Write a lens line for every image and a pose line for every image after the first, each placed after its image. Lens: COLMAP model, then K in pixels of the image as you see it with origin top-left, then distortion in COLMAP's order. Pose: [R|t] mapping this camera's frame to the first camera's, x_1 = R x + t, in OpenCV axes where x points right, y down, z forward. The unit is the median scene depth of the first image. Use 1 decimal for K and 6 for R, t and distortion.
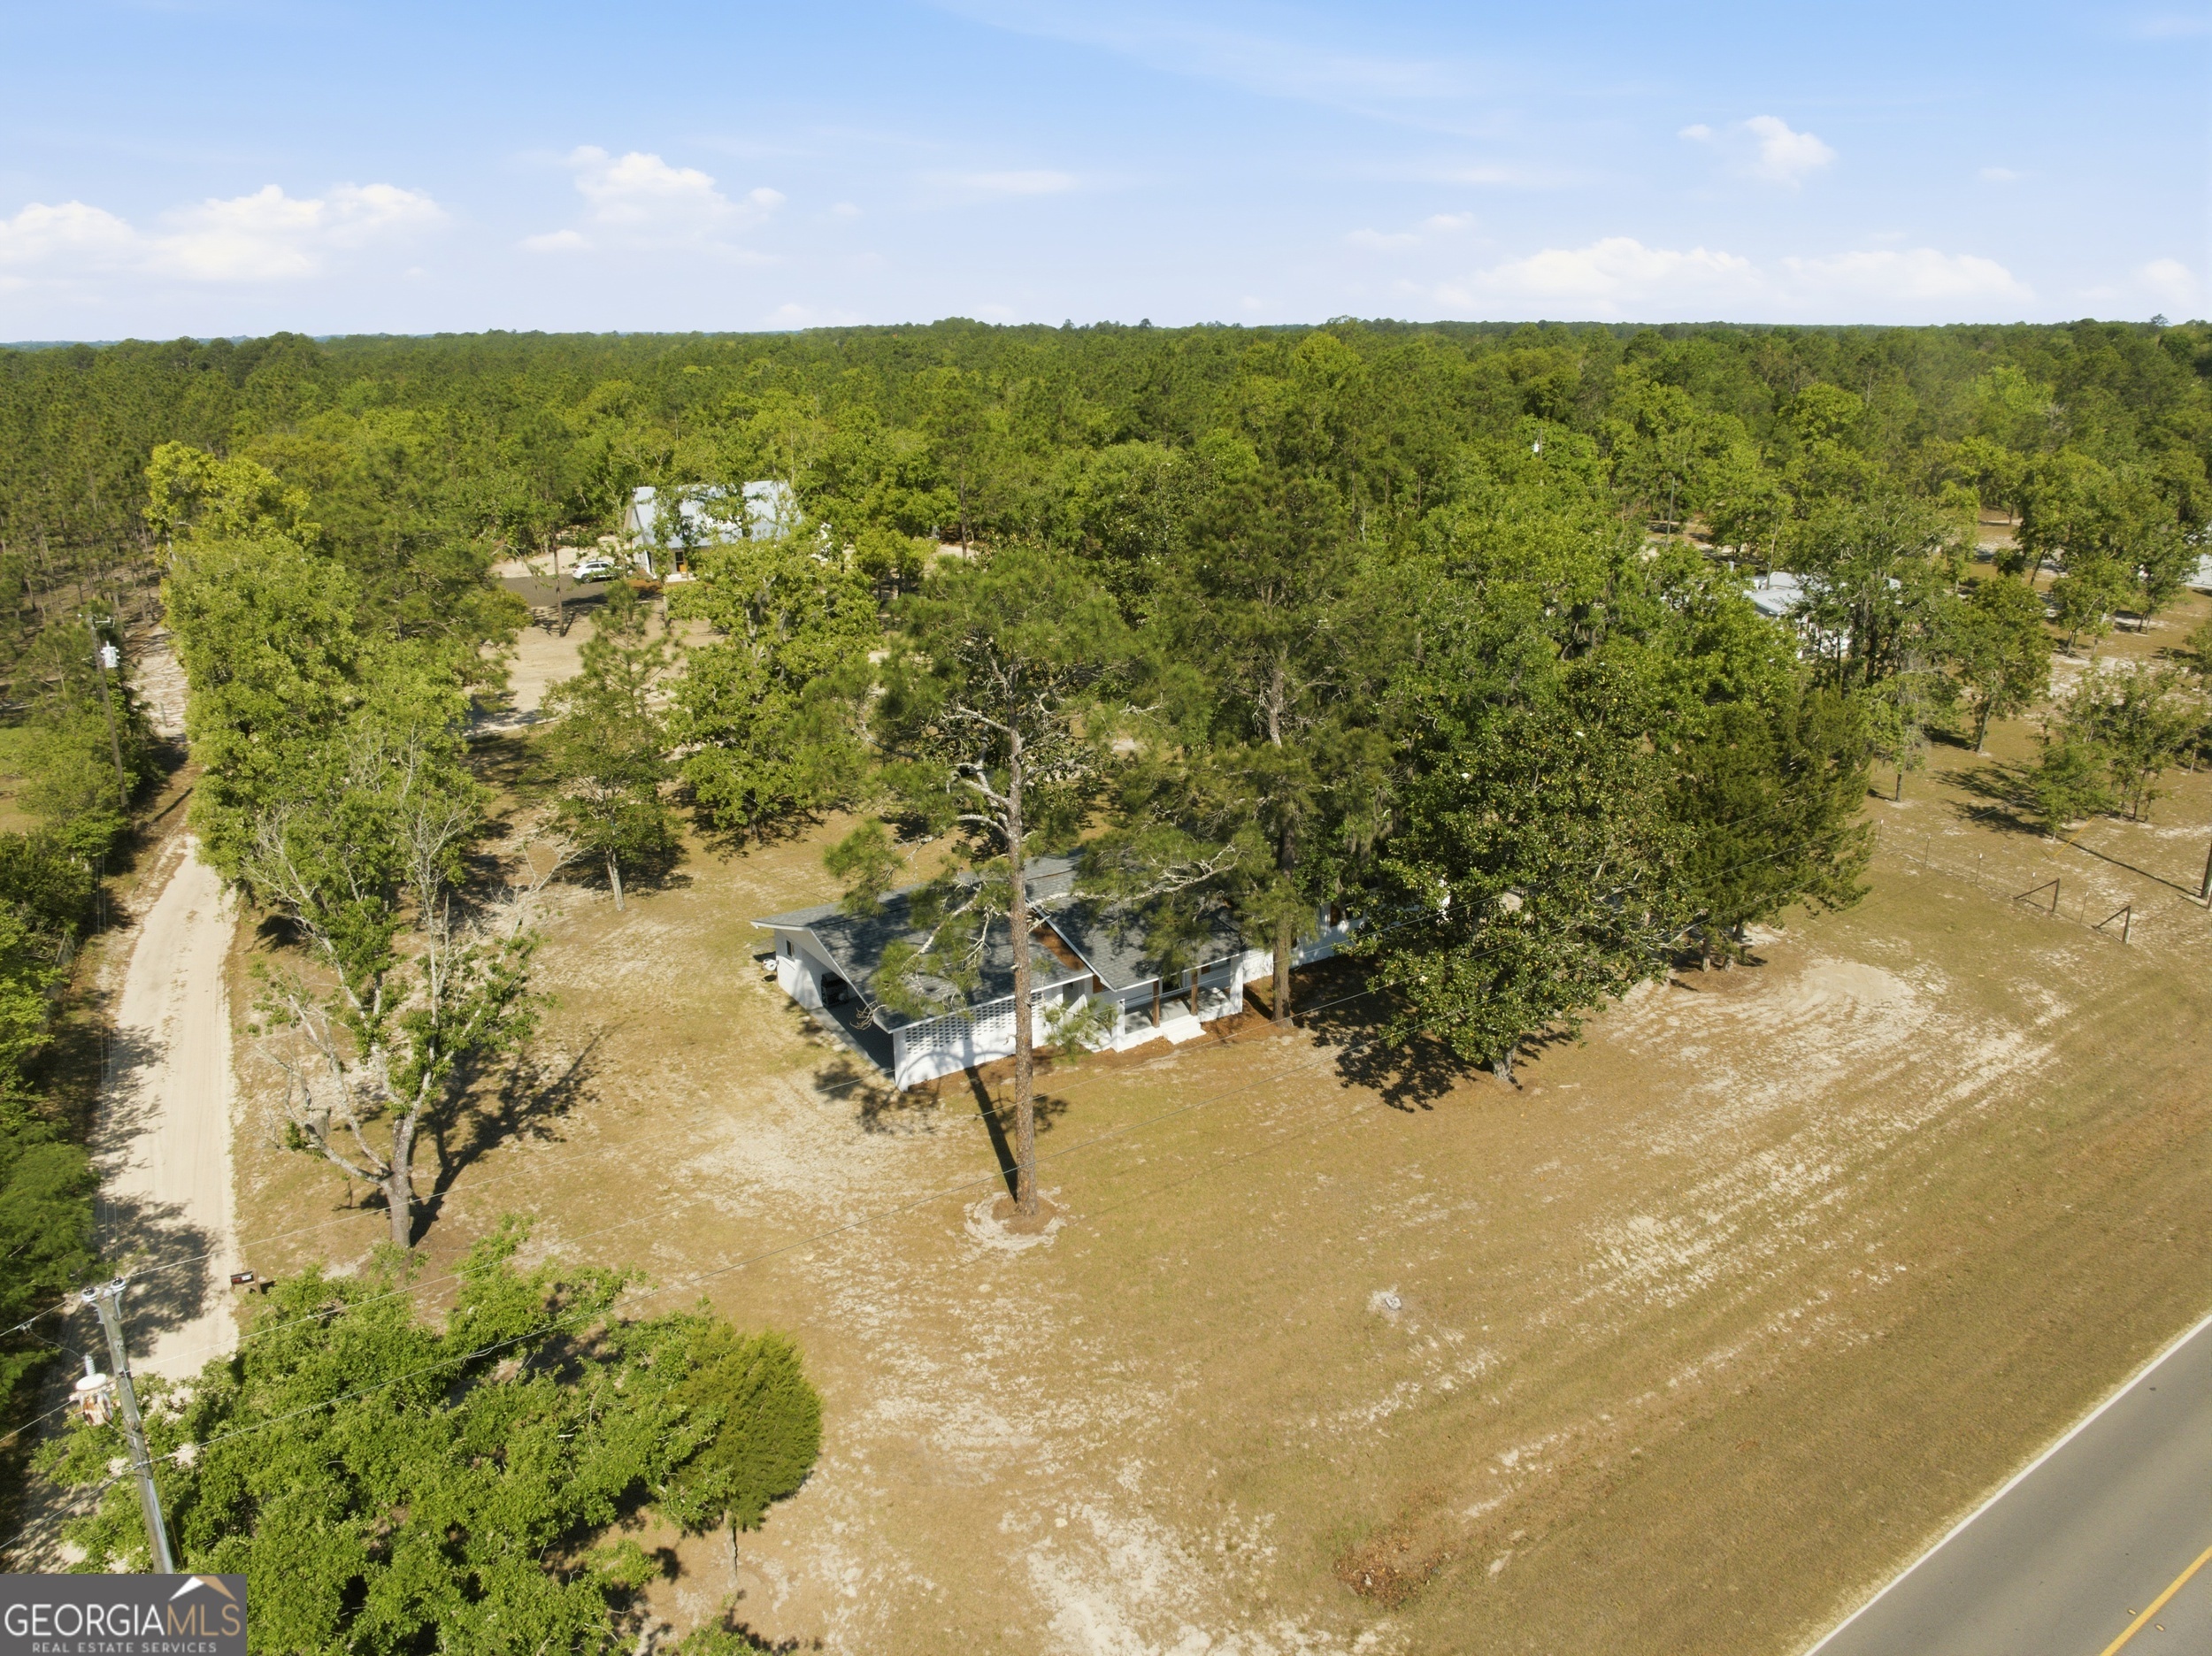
lens RADIAL K [[1559.7, 0, 1111.4], [0, 1559.7, 820.6], [0, 0, 1]] dist [-0.039778, 0.005389]
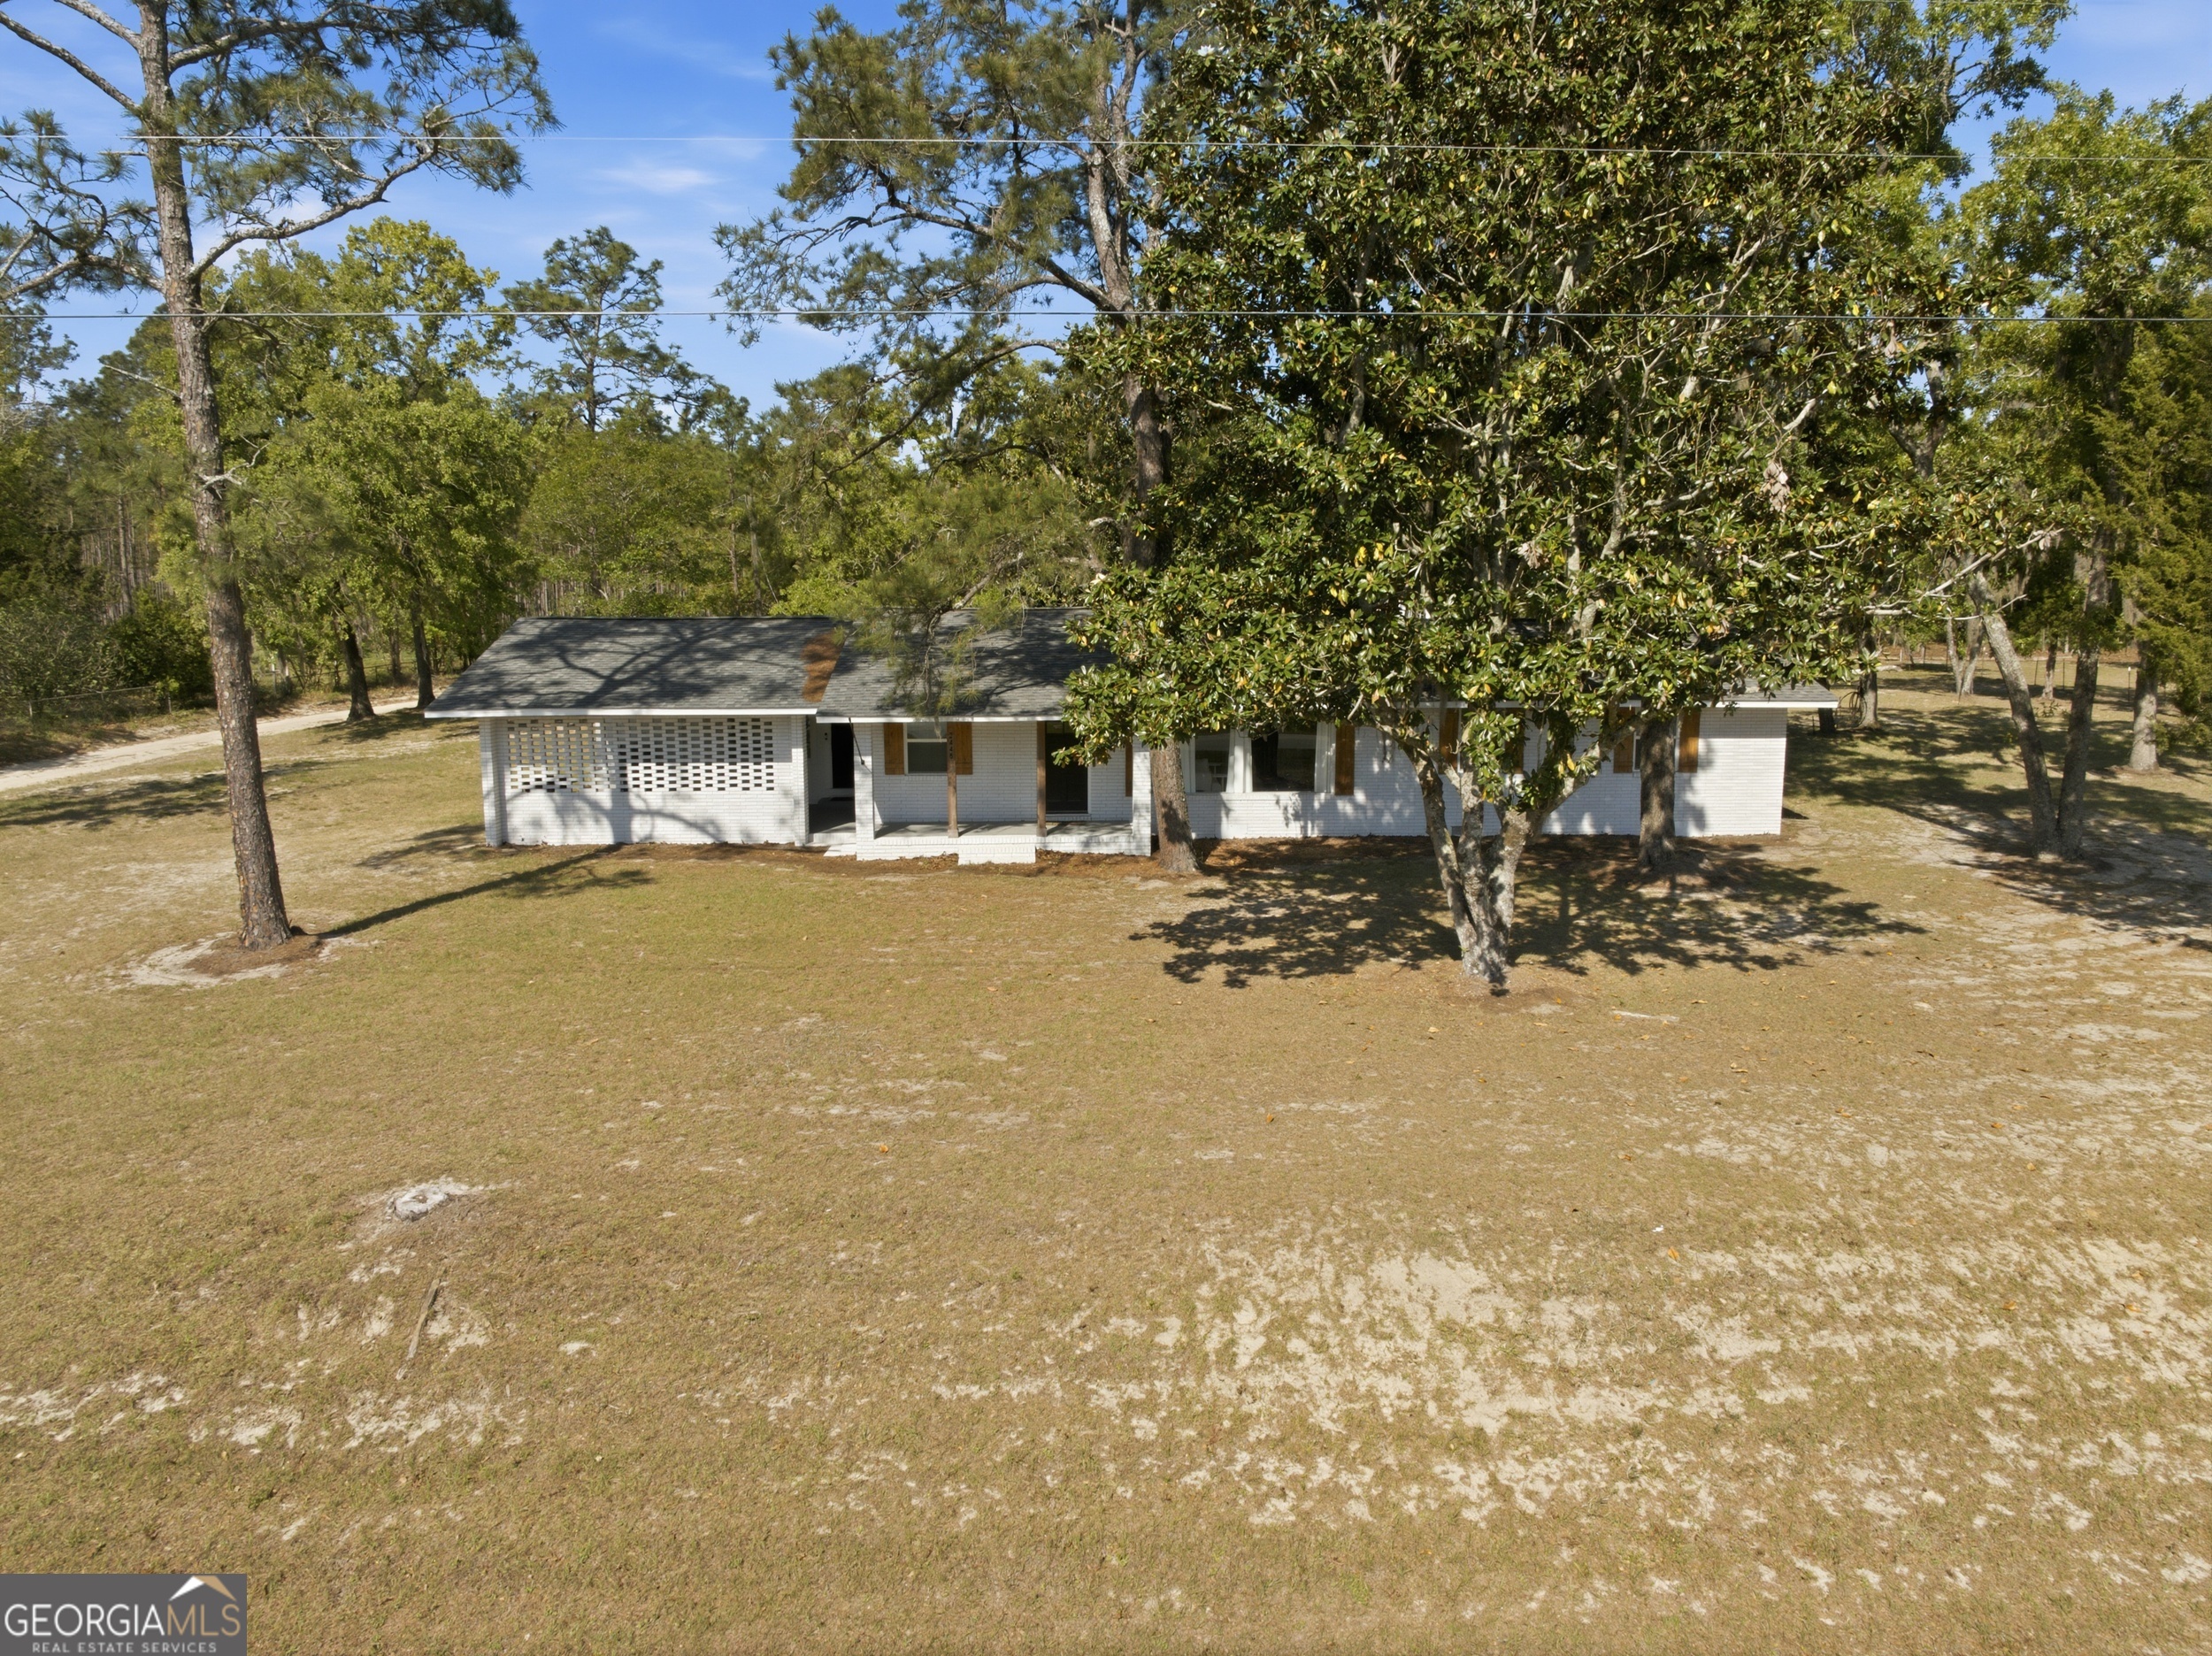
lens RADIAL K [[1559.7, 0, 1115.0], [0, 1559.7, 827.9], [0, 0, 1]] dist [-0.039778, 0.005389]
pose [[0.846265, 0.093040, -0.524575, 0.510515], [-0.167996, 0.981001, -0.097024, 0.248872], [0.505581, 0.170234, 0.845818, 0.813021]]
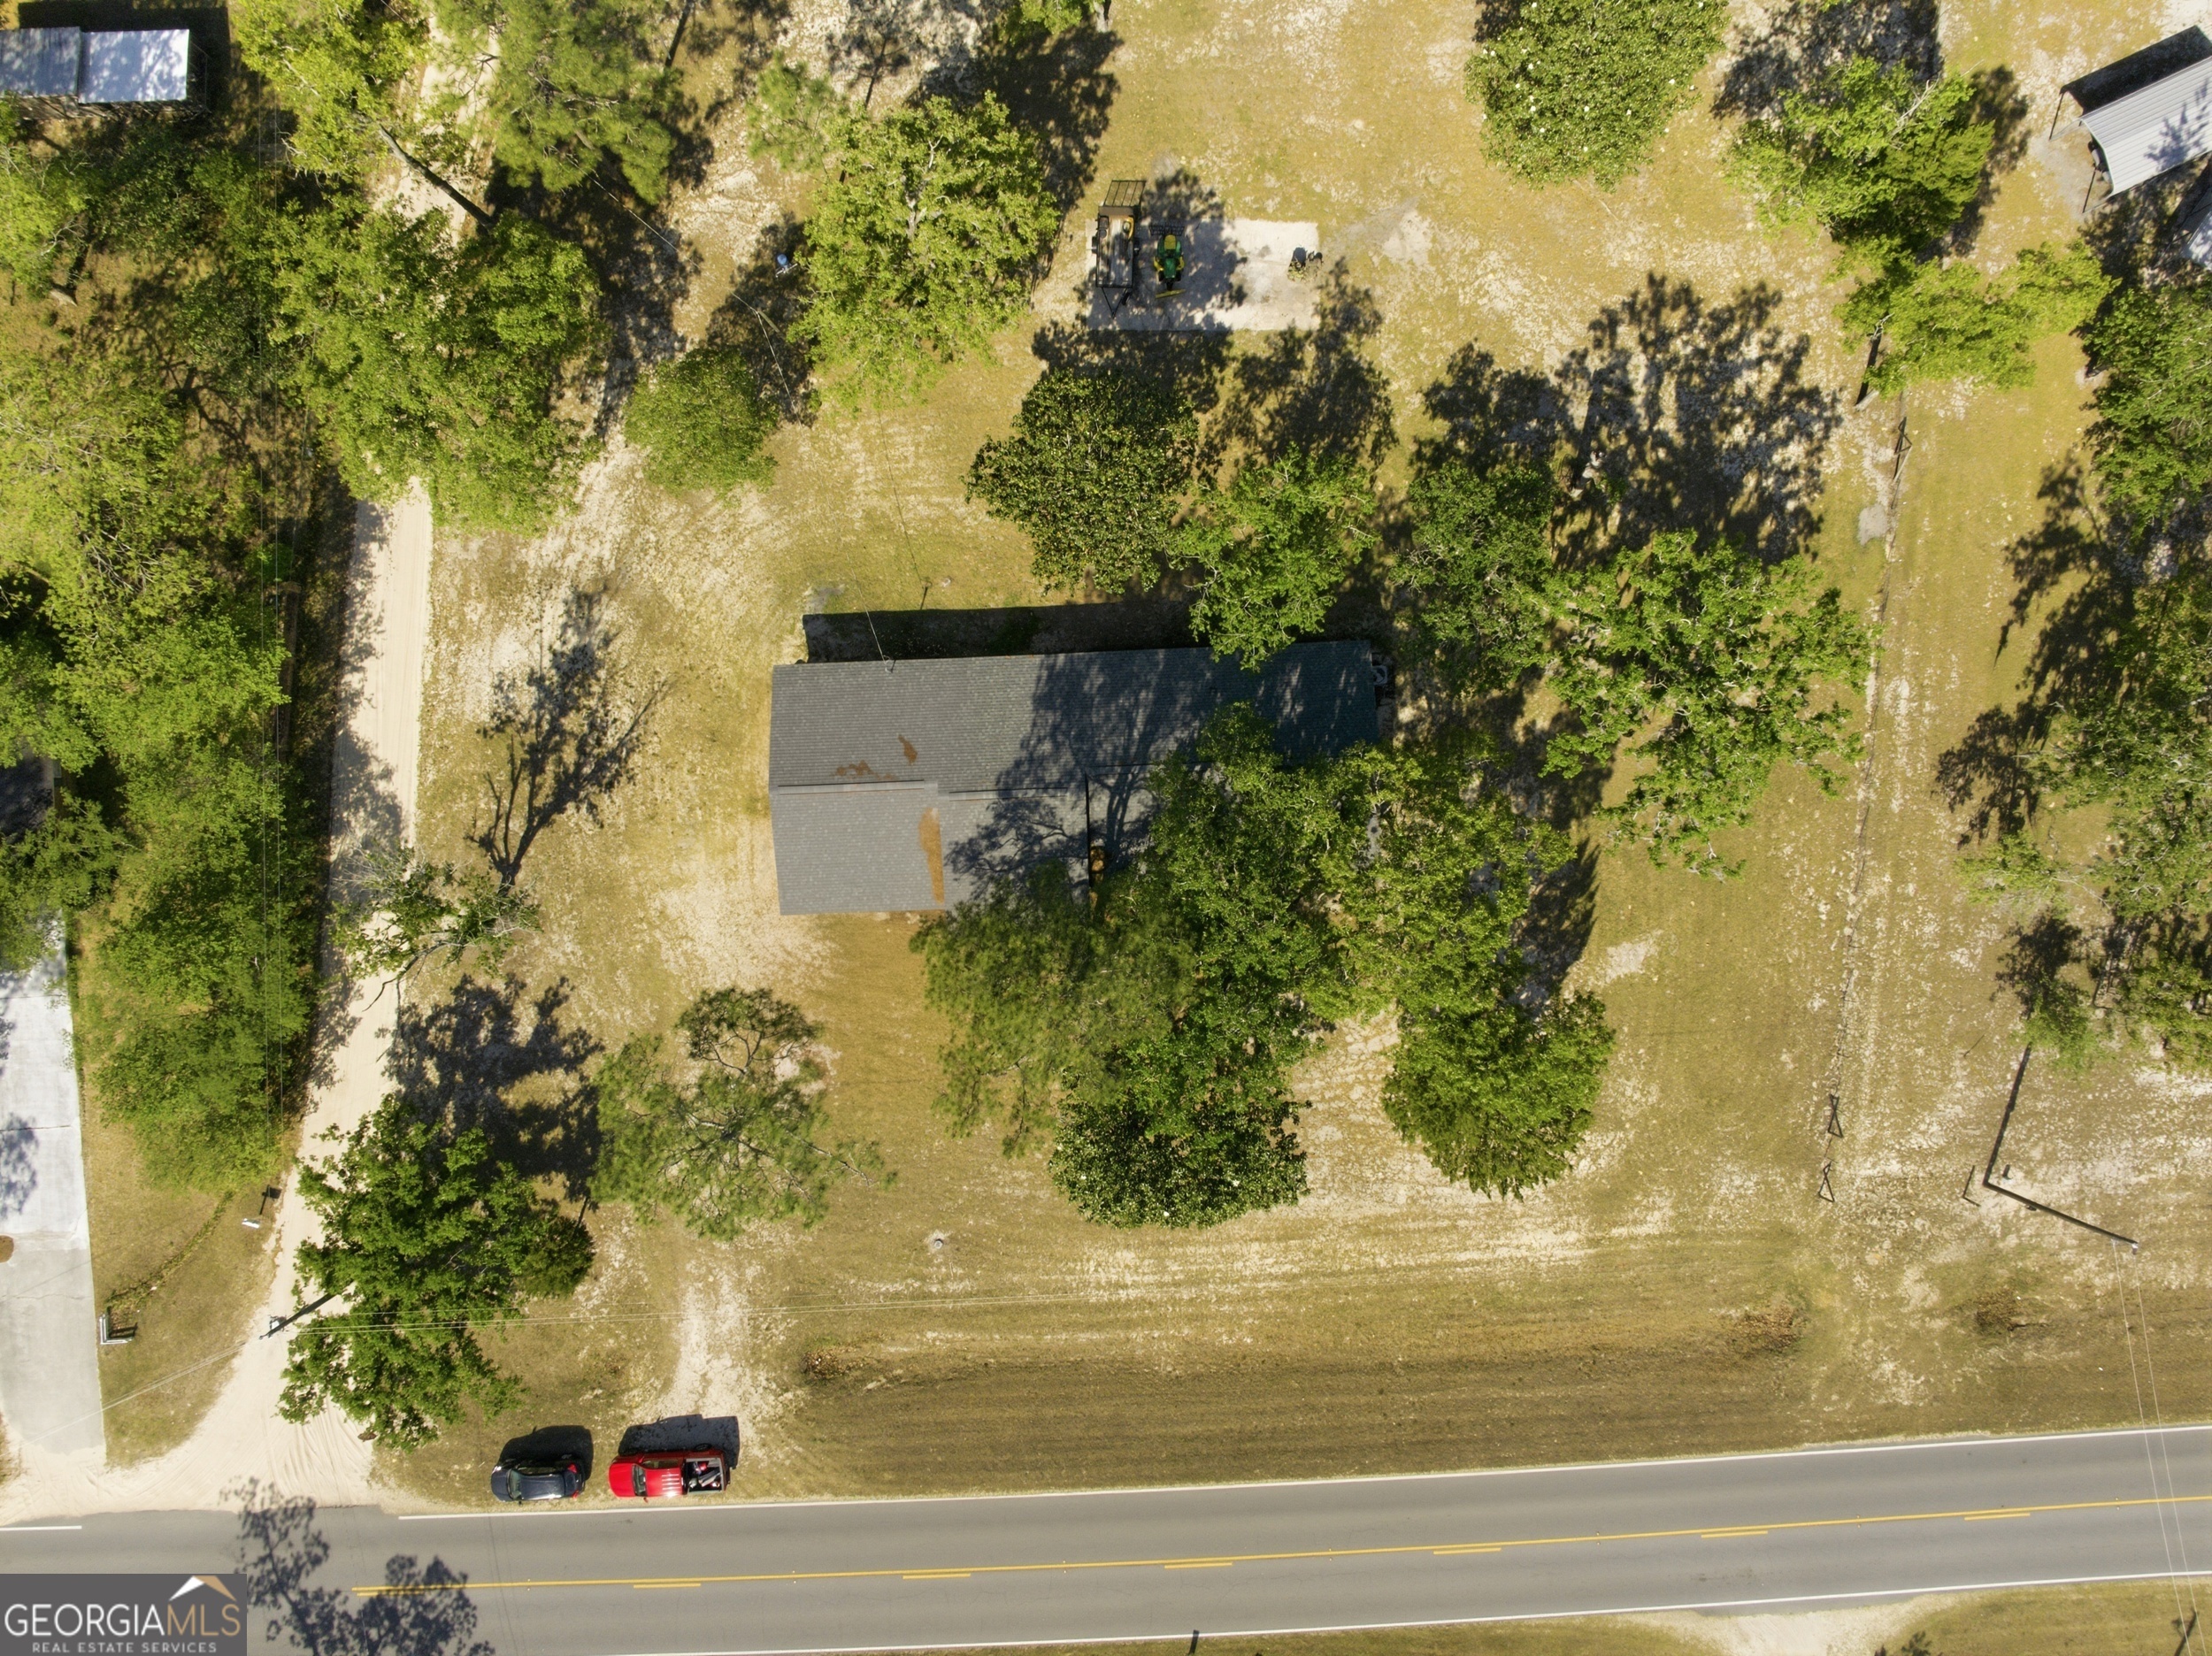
lens RADIAL K [[1559.7, 0, 1110.1], [0, 1559.7, 830.4], [0, 0, 1]] dist [-0.039778, 0.005389]
pose [[0.846974, 0.531604, -0.005670, 0.108627], [-0.157301, 0.260778, 0.952497, -1.693630], [0.507830, -0.805848, 0.304495, 0.985902]]
